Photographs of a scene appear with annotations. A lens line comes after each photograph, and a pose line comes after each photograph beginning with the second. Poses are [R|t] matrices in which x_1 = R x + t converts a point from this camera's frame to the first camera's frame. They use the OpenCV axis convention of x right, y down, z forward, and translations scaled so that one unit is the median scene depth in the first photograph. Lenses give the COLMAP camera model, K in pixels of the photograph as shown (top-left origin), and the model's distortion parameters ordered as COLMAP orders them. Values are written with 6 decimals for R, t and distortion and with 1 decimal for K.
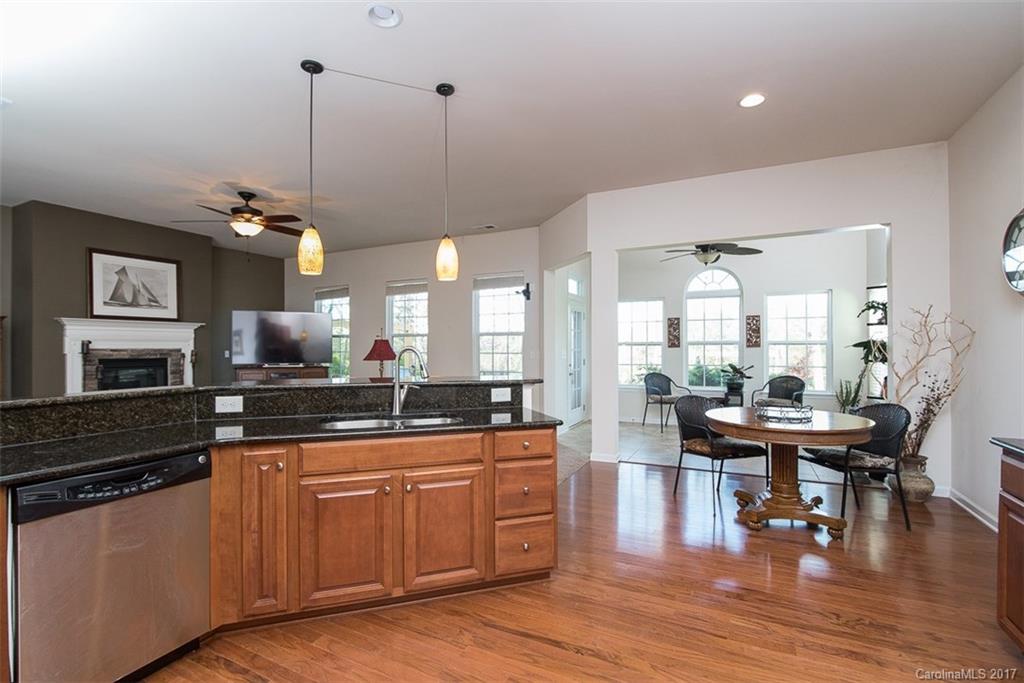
lens RADIAL K [[480.4, 0, 512.0], [0, 480.4, 341.5], [0, 0, 1]] dist [-0.001414, -0.000322]
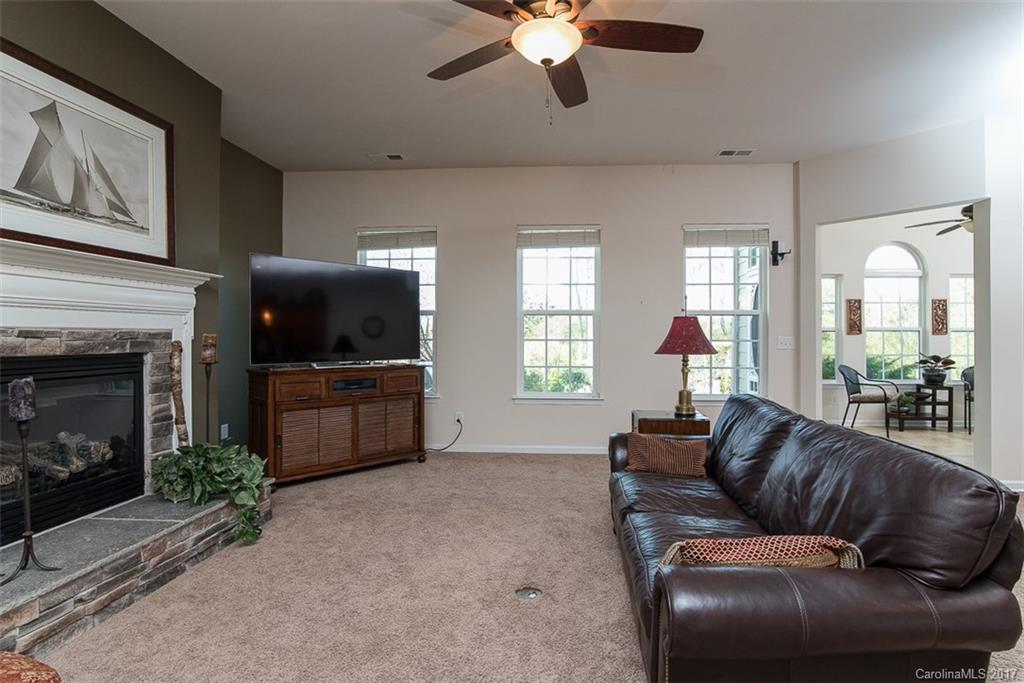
lens RADIAL K [[498.4, 0, 549.0], [0, 498.4, 330.3], [0, 0, 1]] dist [-0.017541, 0.000740]
pose [[0.913662, 0.008302, 0.406389, -0.566206], [-0.008544, 0.999963, -0.001219, 0.012084], [-0.406384, -0.002358, 0.913699, 0.470117]]
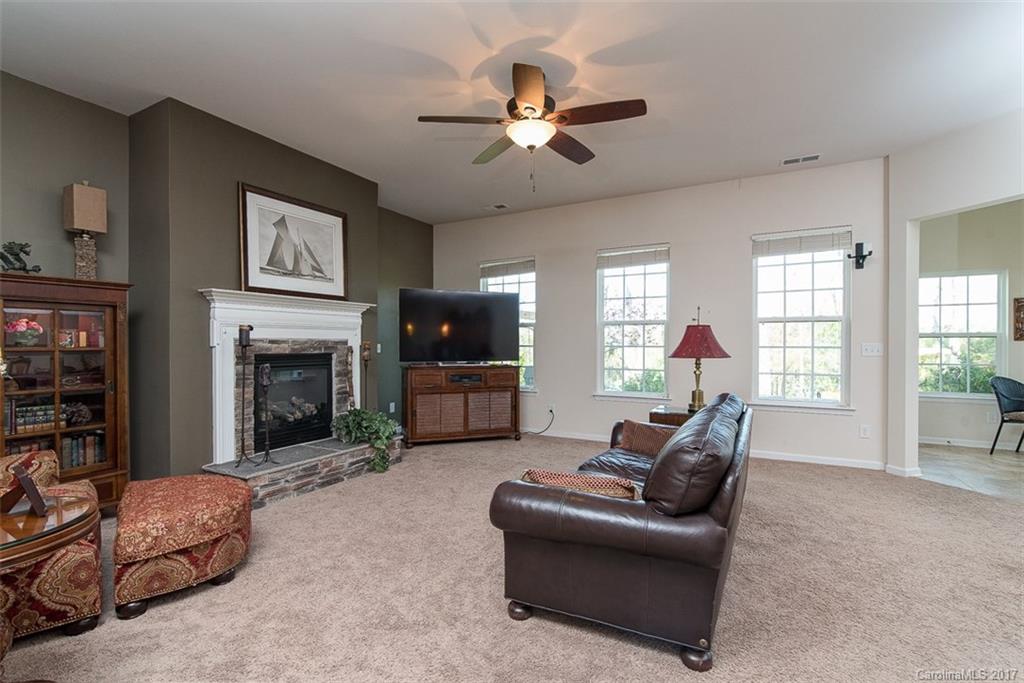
lens RADIAL K [[474.9, 0, 512.0], [0, 474.9, 341.5], [0, 0, 1]] dist [-0.000975, -0.000169]
pose [[0.999598, 0.002385, -0.028241, -0.435012], [-0.002185, 0.999972, 0.007117, 0.011781], [0.028257, -0.007052, 0.999576, 0.321372]]
